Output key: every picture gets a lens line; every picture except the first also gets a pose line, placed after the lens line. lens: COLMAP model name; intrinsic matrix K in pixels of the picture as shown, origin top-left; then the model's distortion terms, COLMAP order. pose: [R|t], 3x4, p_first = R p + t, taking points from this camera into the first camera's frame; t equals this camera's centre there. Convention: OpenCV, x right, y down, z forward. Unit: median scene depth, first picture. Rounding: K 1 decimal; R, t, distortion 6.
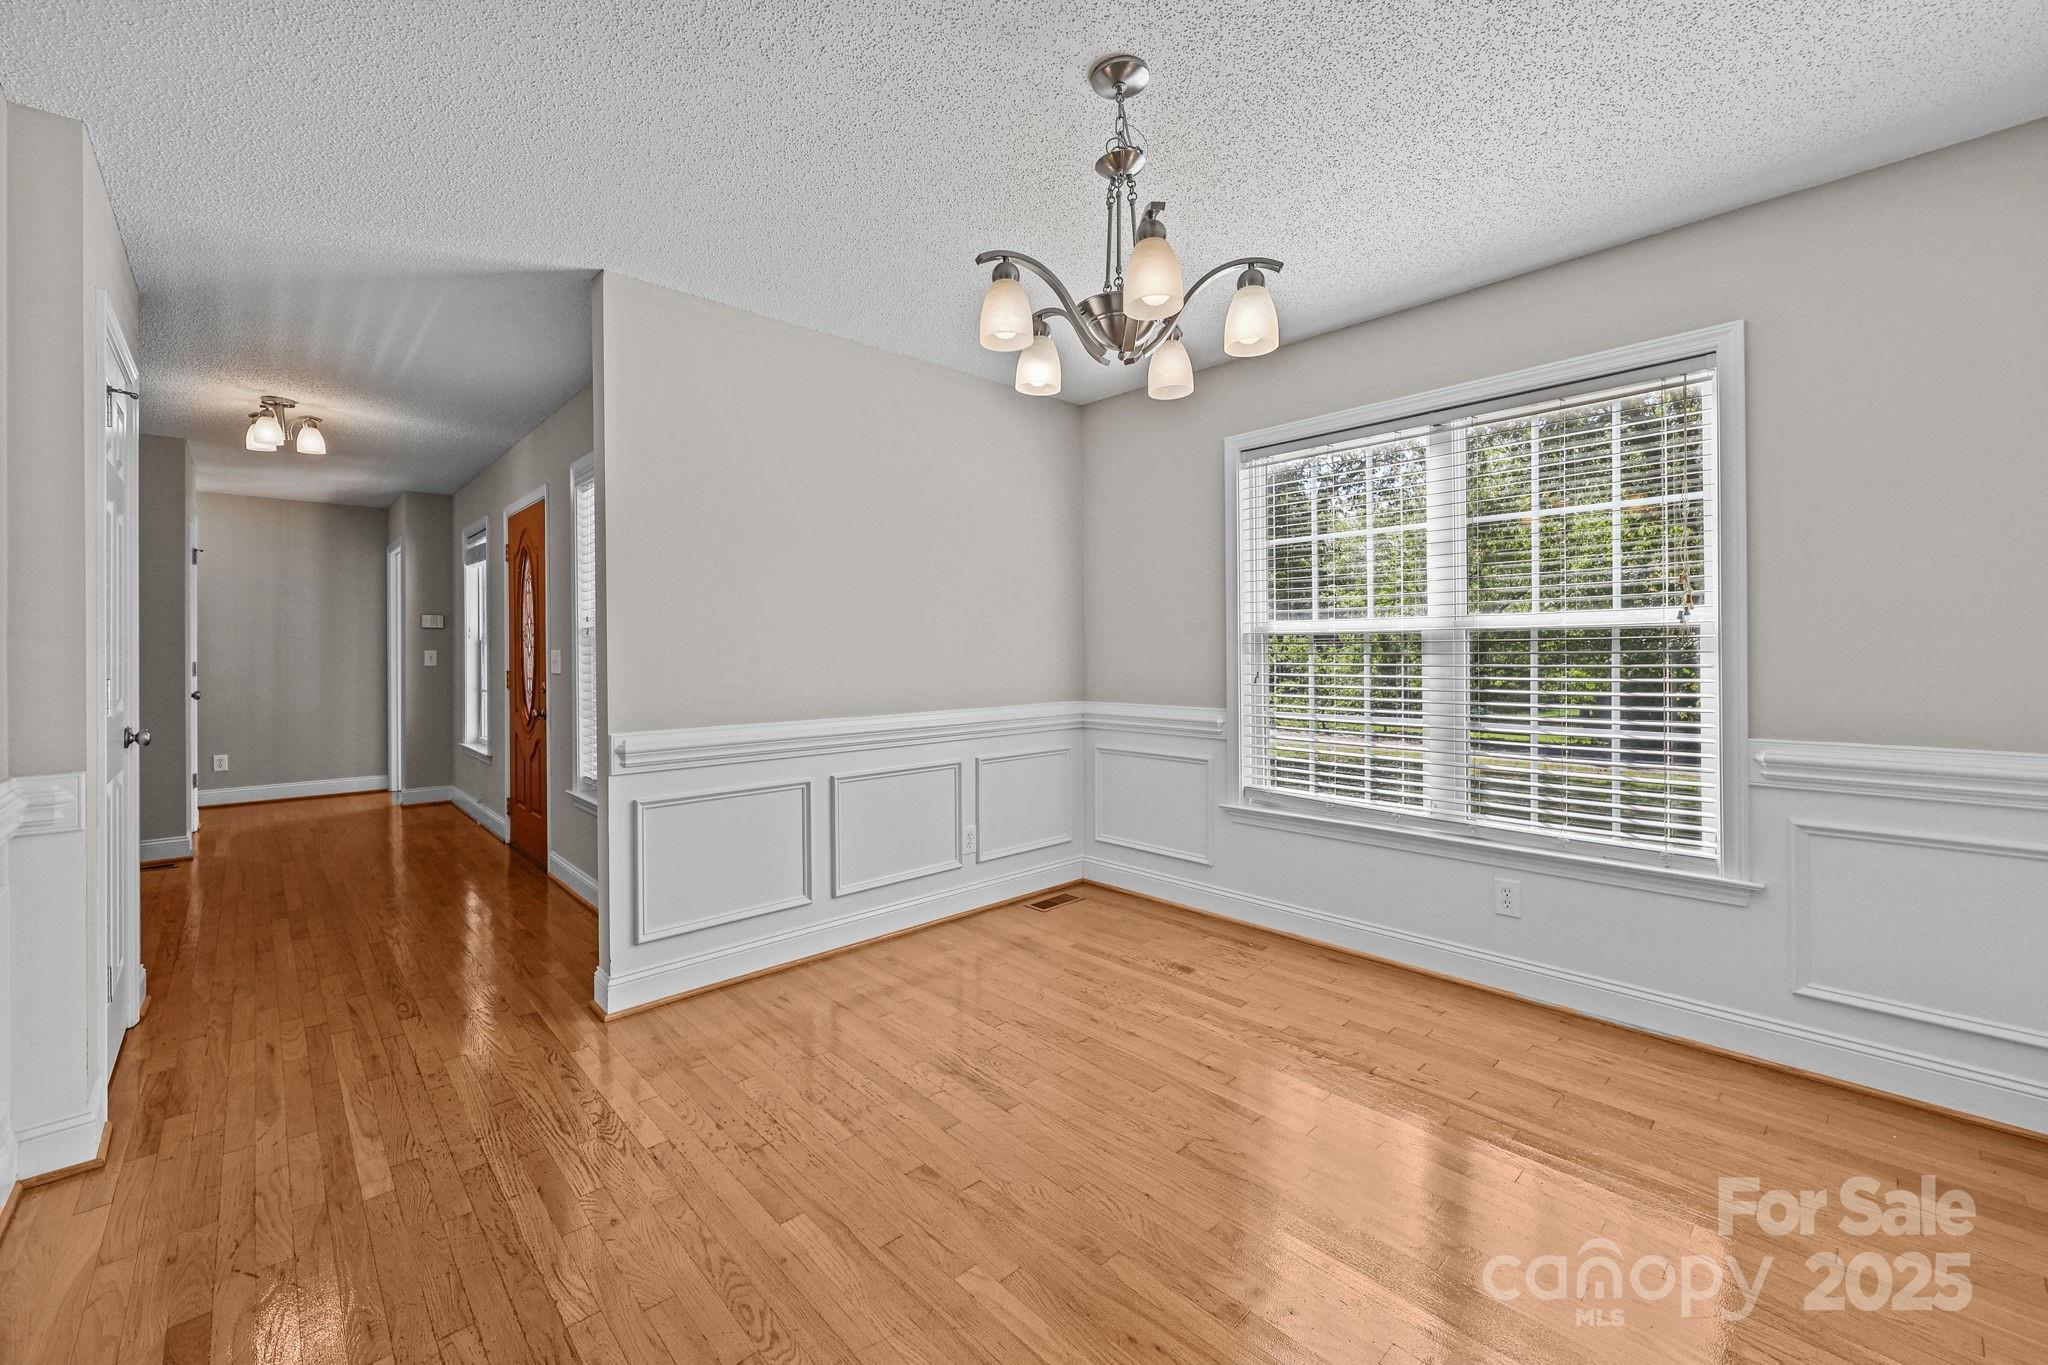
lens RADIAL K [[827.7, 0, 1015.5], [0, 827.7, 652.4], [0, 0, 1]] dist [0.002506, -0.000331]
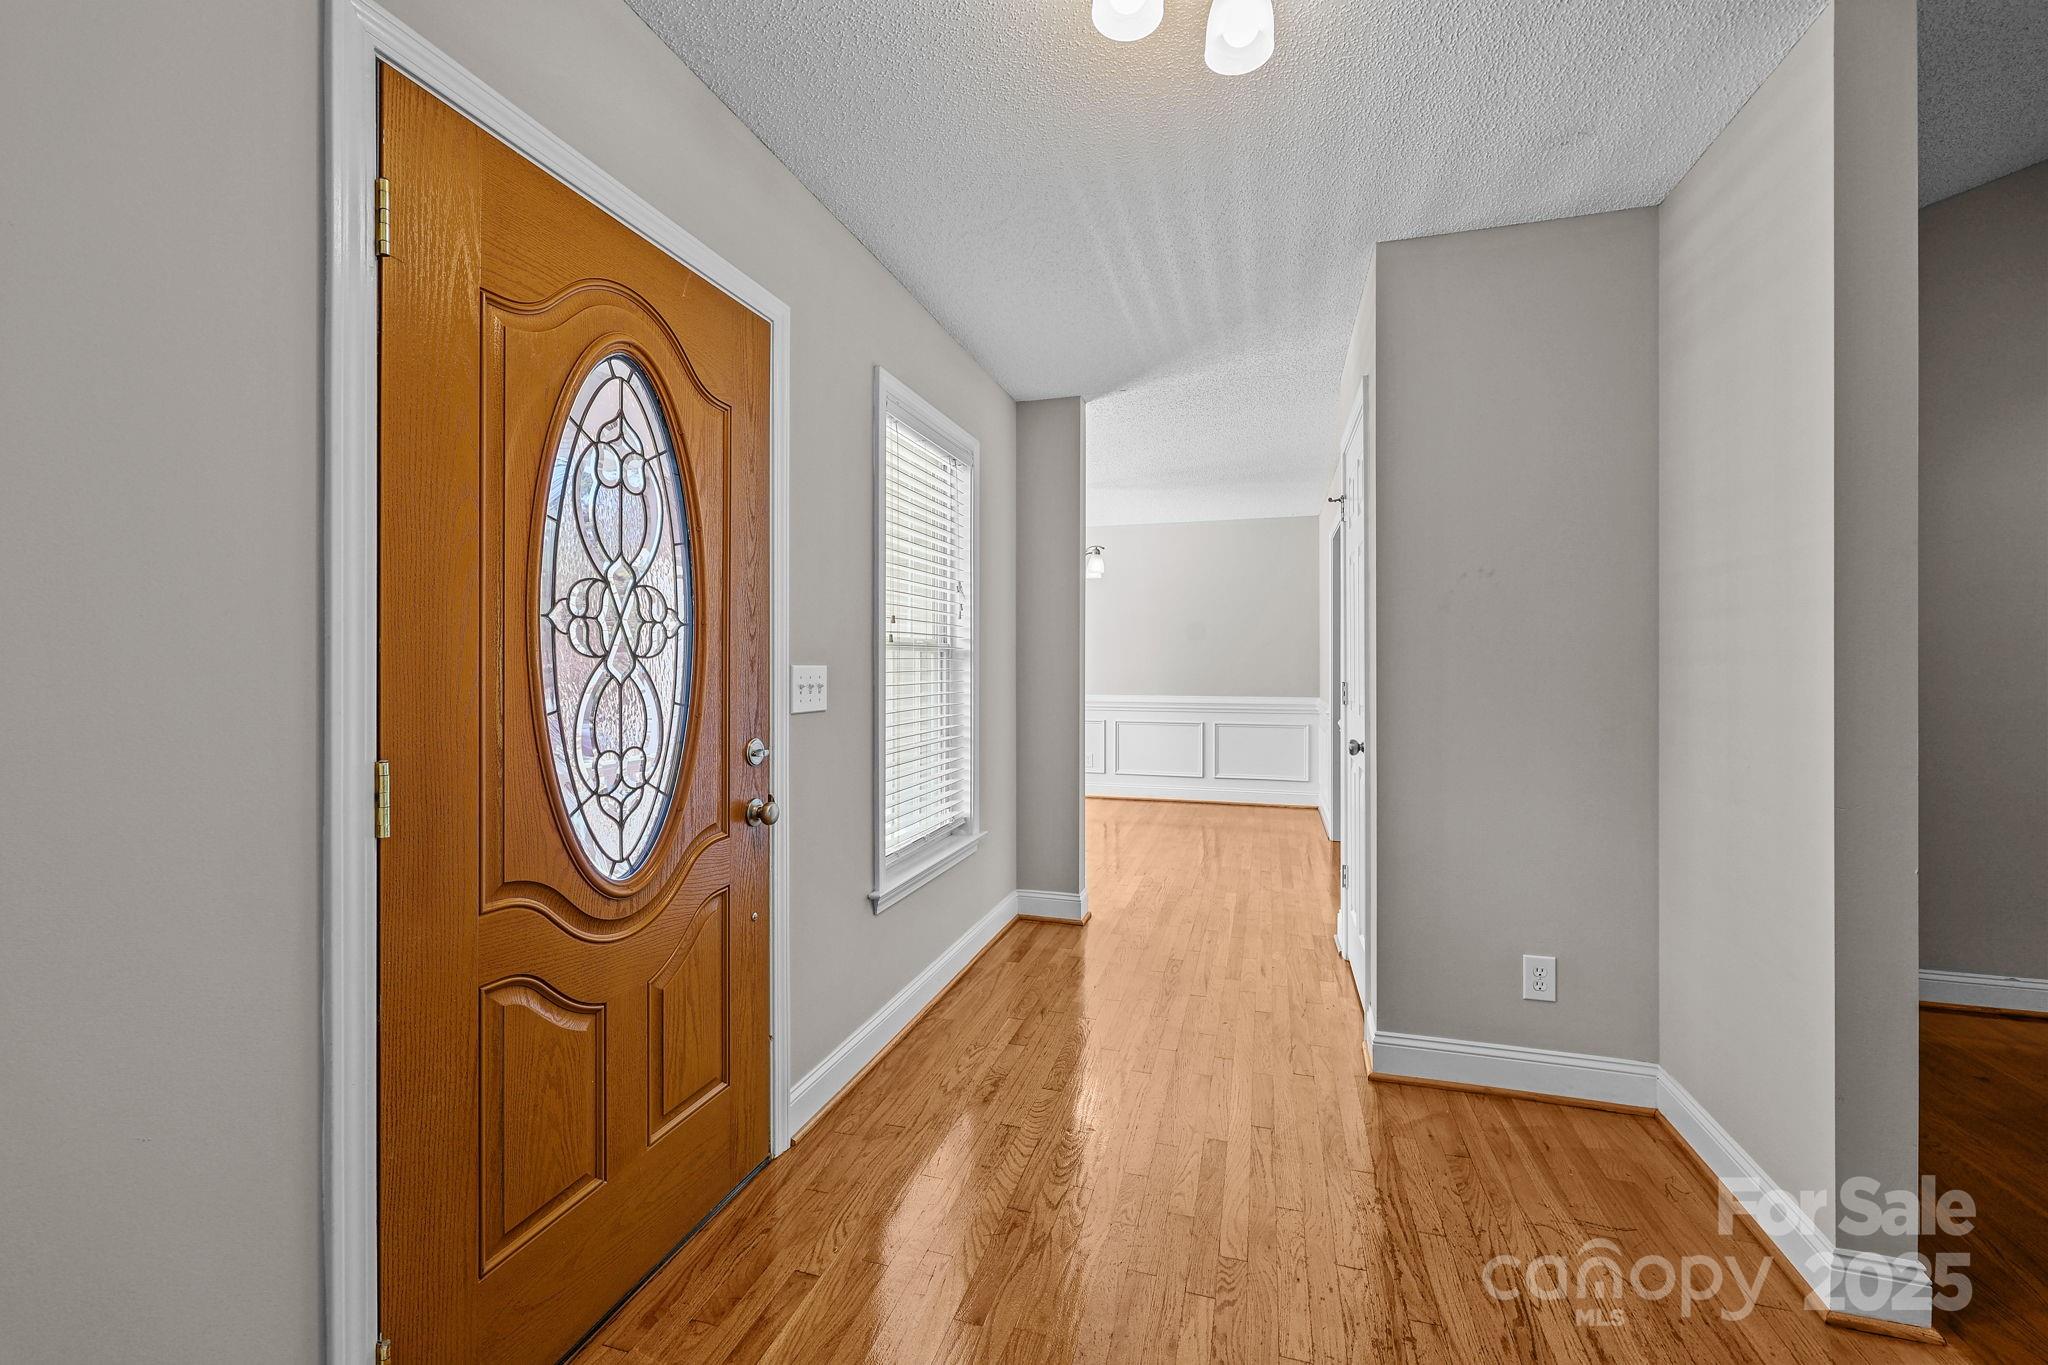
lens RADIAL K [[827.7, 0, 1015.5], [0, 827.7, 652.4], [0, 0, 1]] dist [0.002506, -0.000331]
pose [[-0.506671, 0.016189, 0.861988, -1.711384], [0.005600, 0.999864, -0.015487, -0.002710], [-0.862121, -0.003020, -0.506693, 1.866168]]
